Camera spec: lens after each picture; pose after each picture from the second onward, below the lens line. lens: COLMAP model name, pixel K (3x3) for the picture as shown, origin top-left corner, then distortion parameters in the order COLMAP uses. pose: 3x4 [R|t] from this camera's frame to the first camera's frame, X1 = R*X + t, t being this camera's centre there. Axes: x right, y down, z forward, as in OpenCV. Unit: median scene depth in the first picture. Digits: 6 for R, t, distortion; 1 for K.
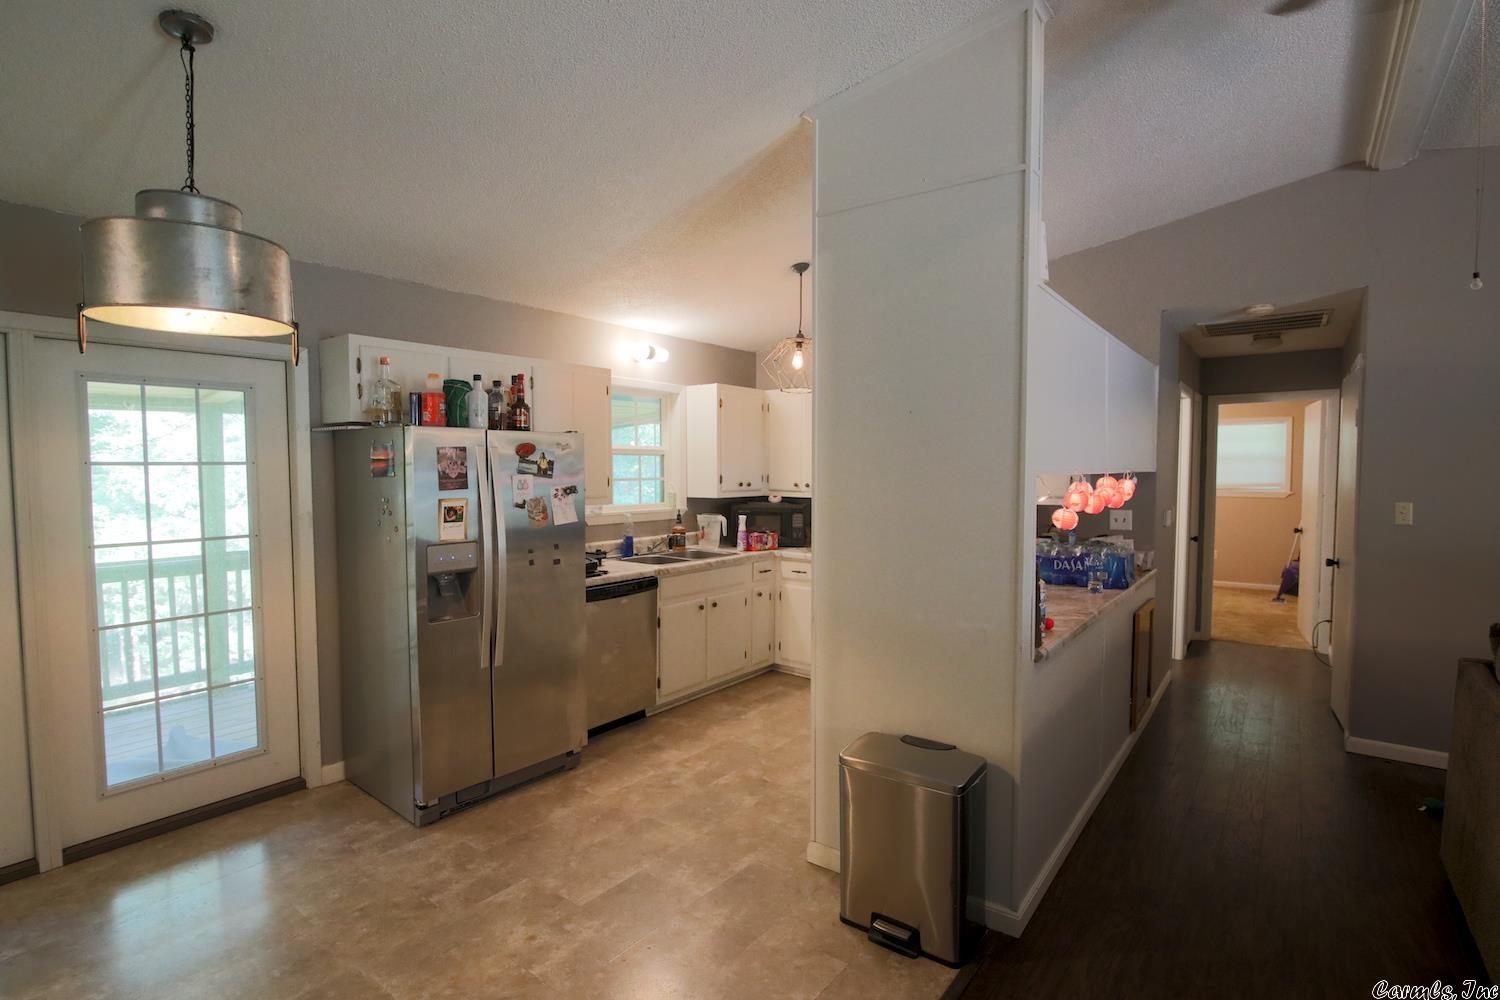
lens RADIAL K [[724.0, 0, 751.1], [0, 724.0, 502.5], [0, 0, 1]] dist [-0.022348, 0.000955]
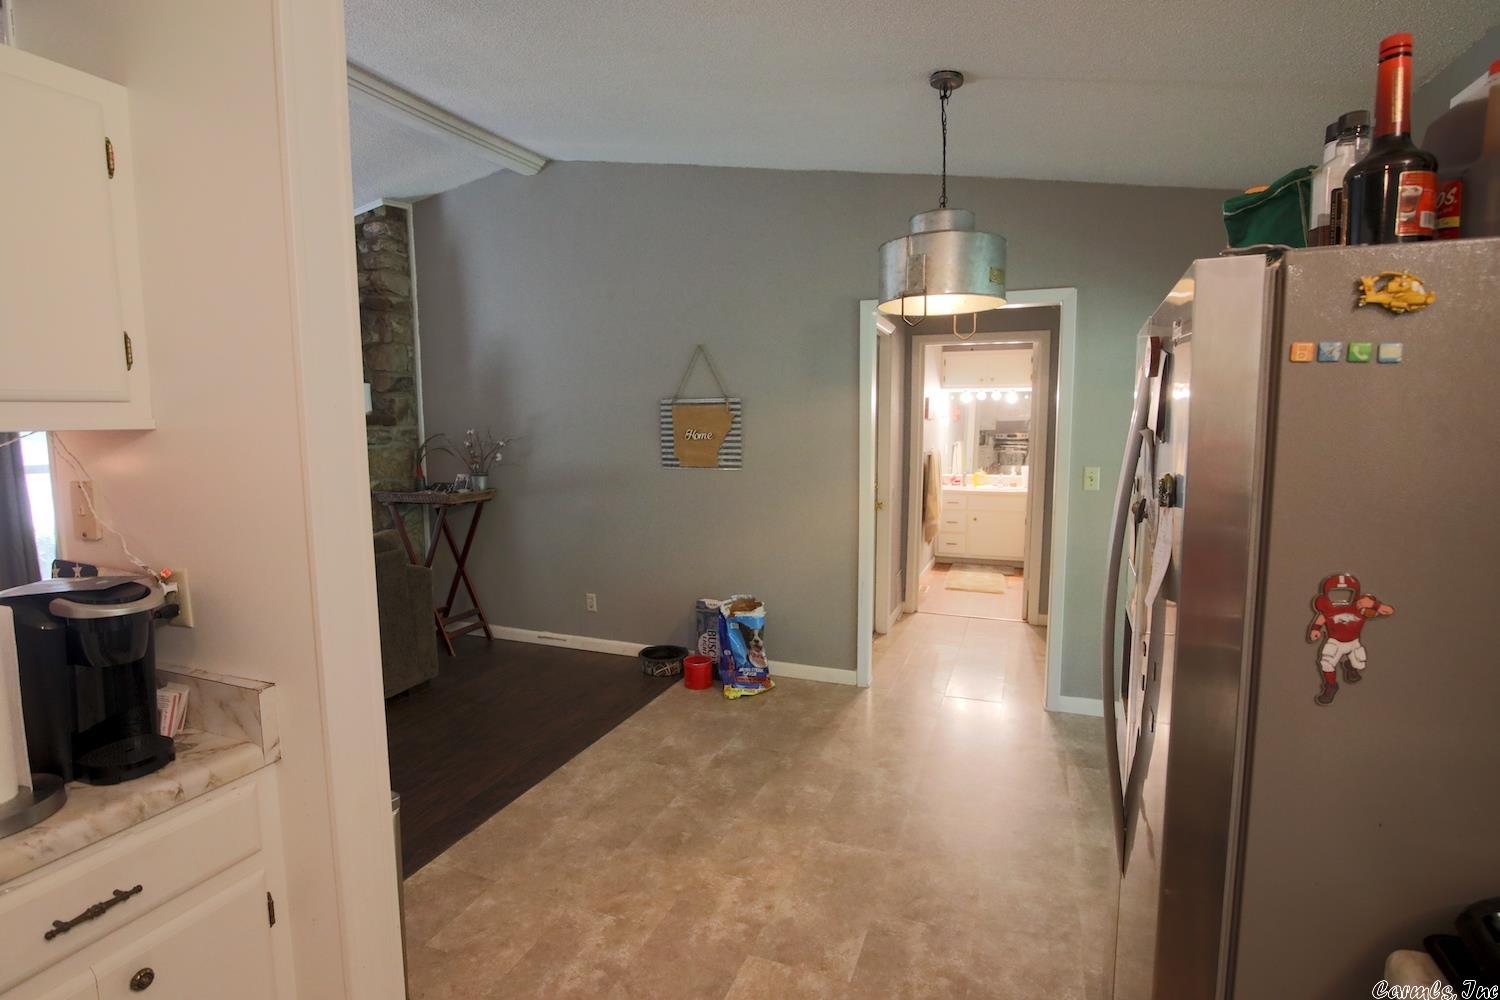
lens RADIAL K [[724.0, 0, 751.1], [0, 724.0, 502.5], [0, 0, 1]] dist [-0.022348, 0.000955]
pose [[-0.960045, 0.034953, -0.277654, -0.017525], [-0.010533, 0.986953, 0.160663, -0.042424], [0.279647, 0.157168, -0.947151, 0.935172]]
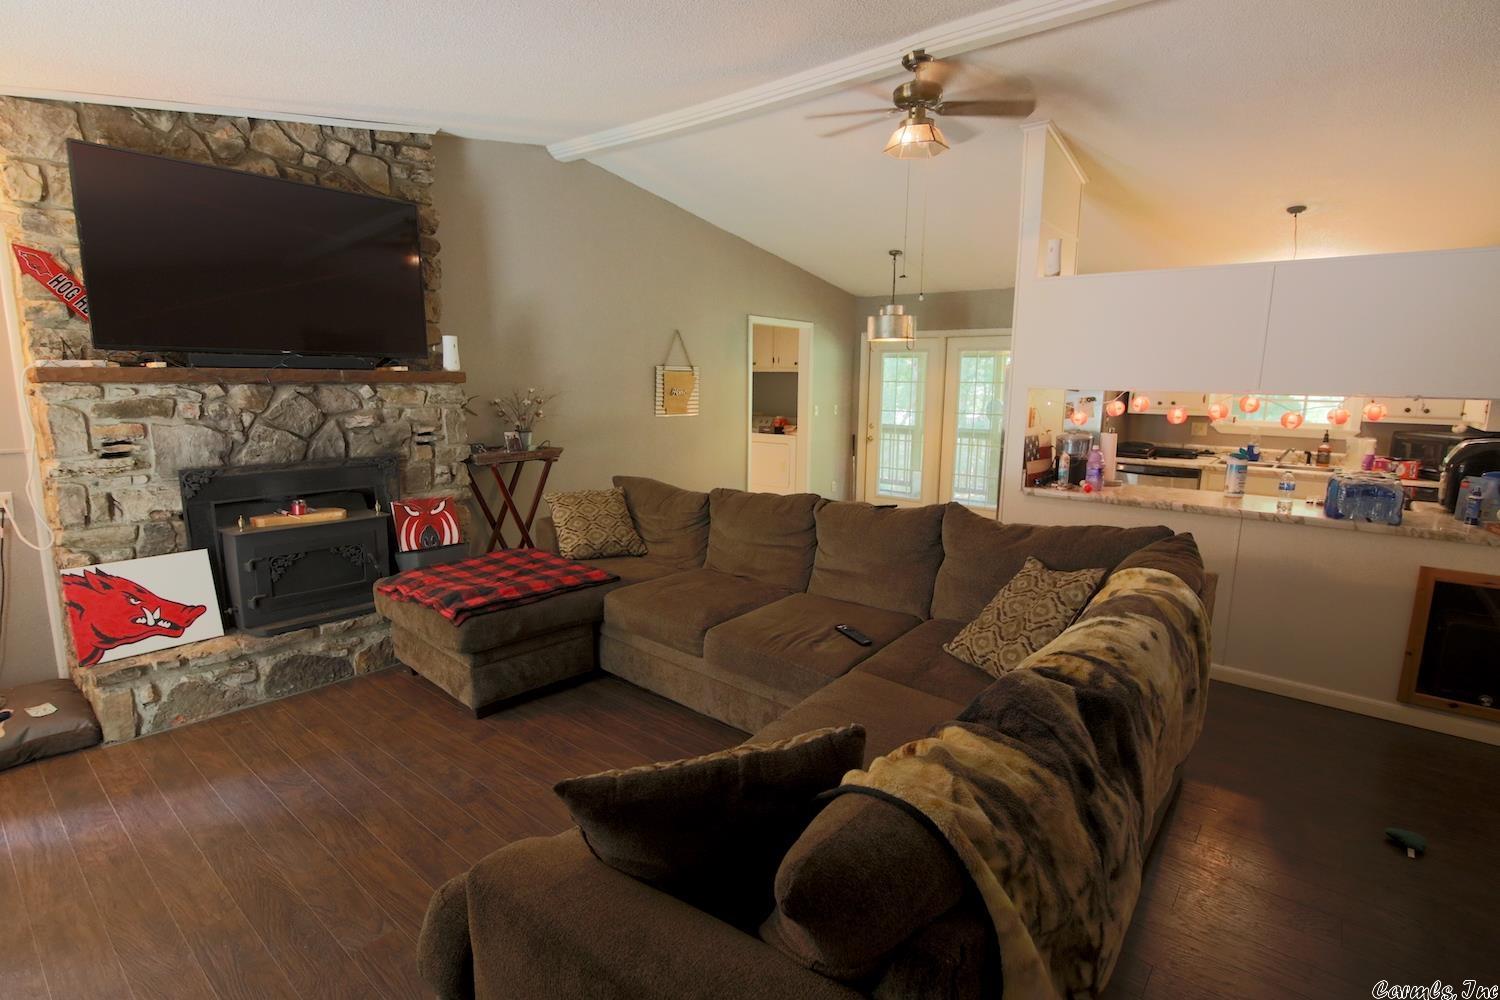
lens RADIAL K [[724.0, 0, 751.1], [0, 724.0, 502.5], [0, 0, 1]] dist [-0.022348, 0.000955]
pose [[-0.032065, 0.164019, -0.985936, 1.177939], [-0.062934, 0.984154, 0.165770, -0.006505], [0.997502, 0.067364, -0.021234, 0.186707]]
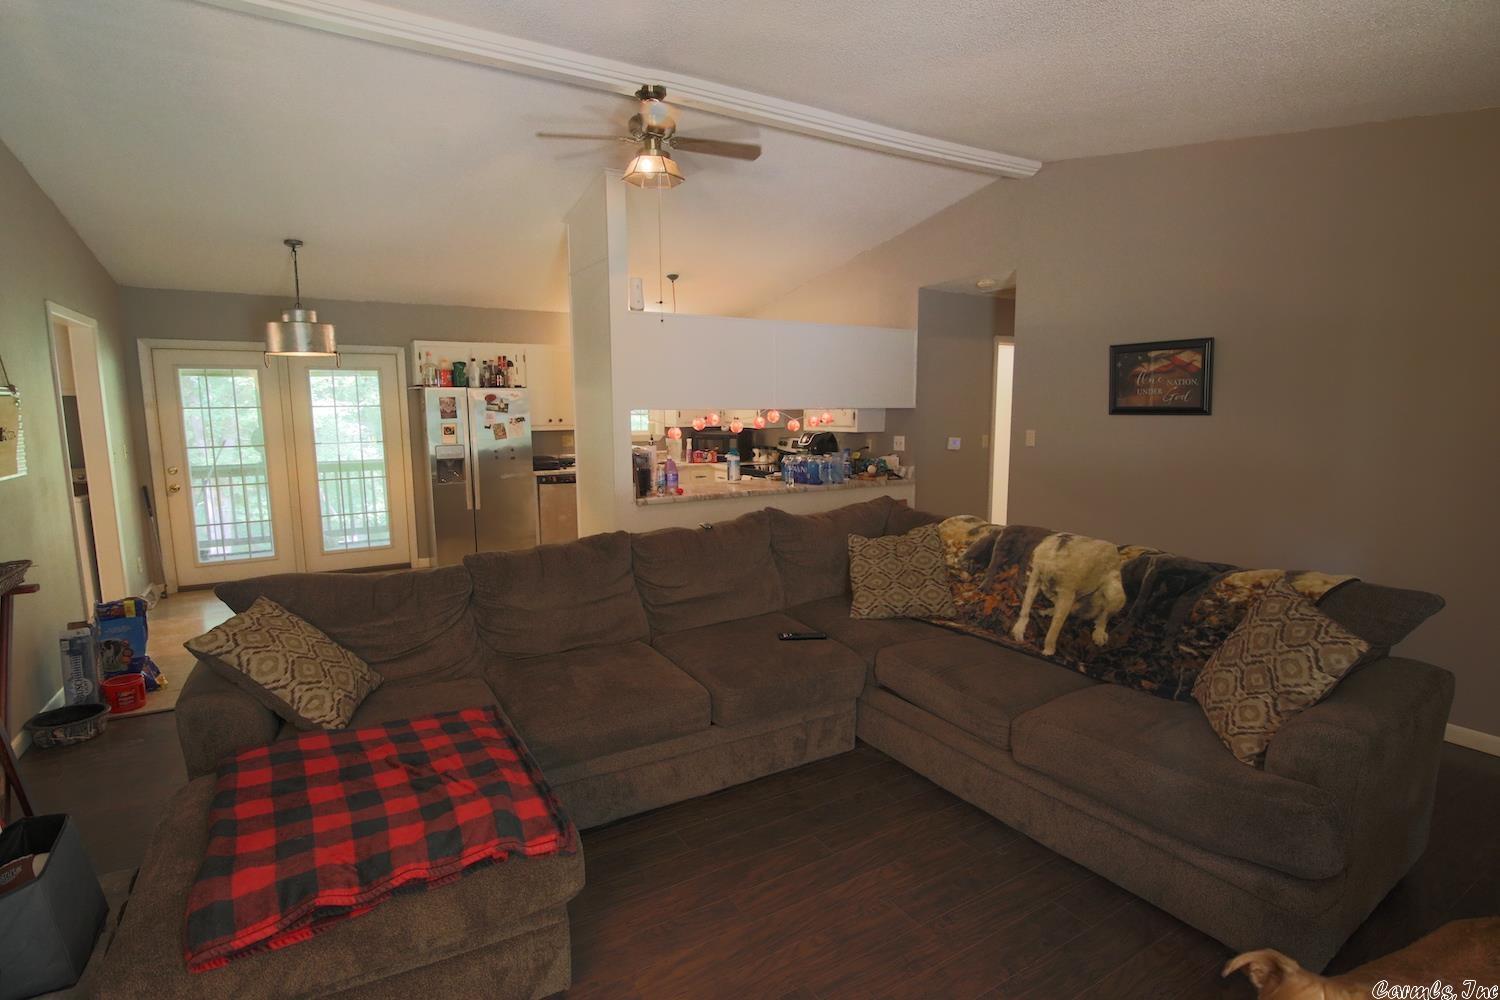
lens RADIAL K [[724.0, 0, 751.1], [0, 724.0, 502.5], [0, 0, 1]] dist [-0.022348, 0.000955]
pose [[0.933413, 0.043396, -0.356171, 0.748933], [-0.013366, 0.996175, 0.086347, 0.020884], [0.358556, -0.075837, 0.930423, -0.402857]]
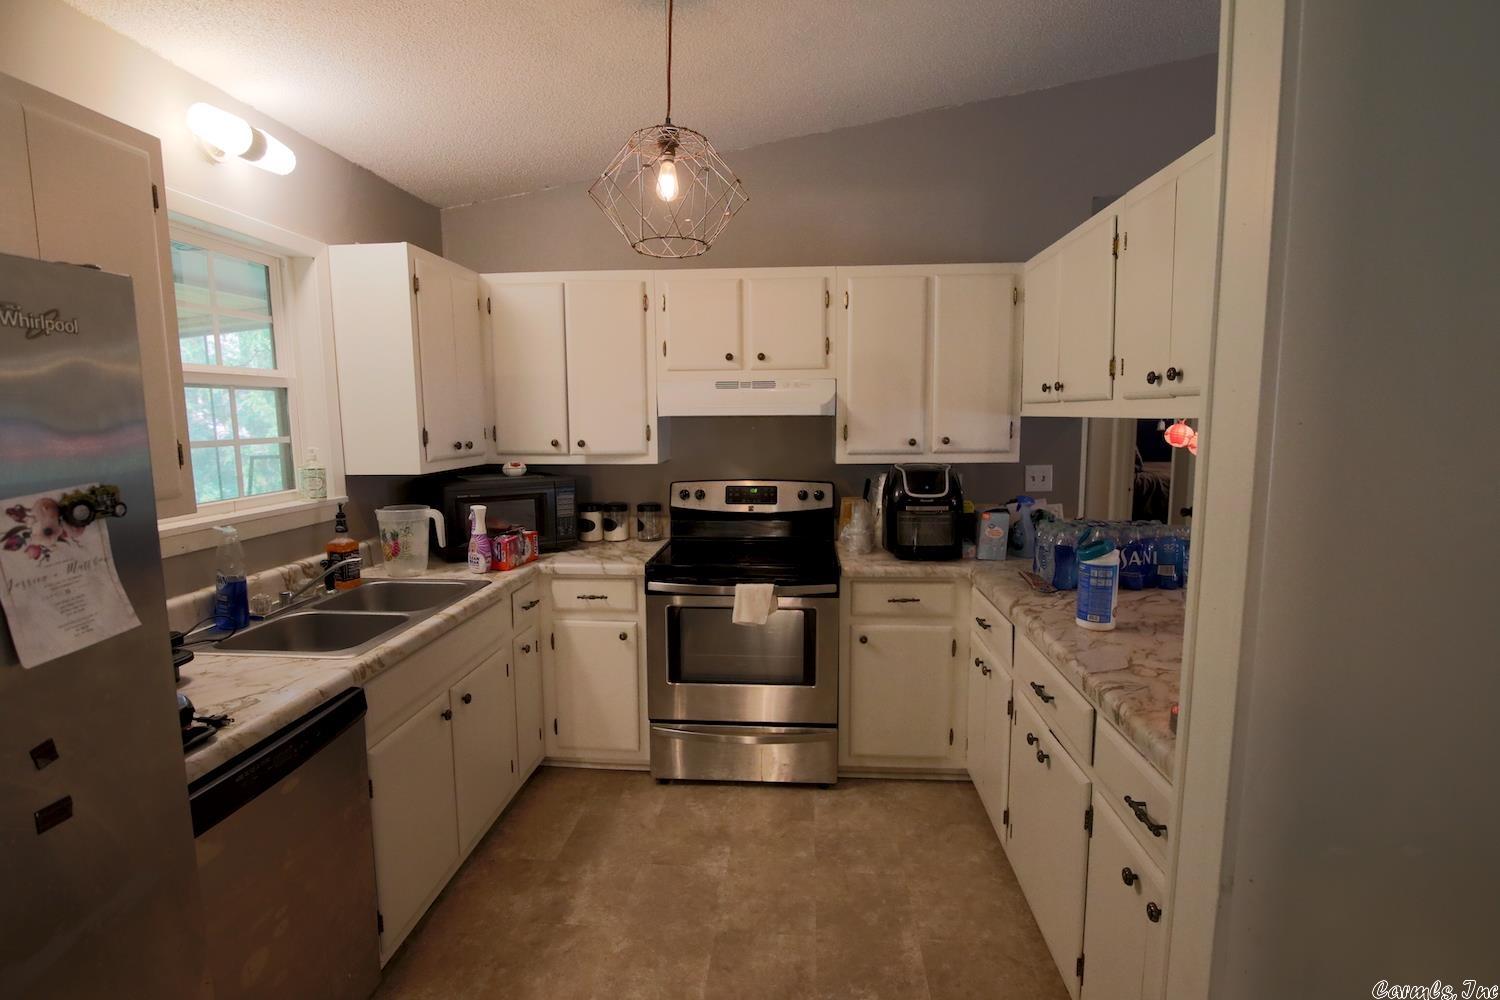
lens RADIAL K [[724.0, 0, 751.1], [0, 724.0, 502.5], [0, 0, 1]] dist [-0.022348, 0.000955]
pose [[0.838005, -0.074287, 0.540582, -0.150683], [0.035779, 0.996038, 0.081411, -0.022948], [-0.544488, -0.048881, 0.837343, 0.531718]]
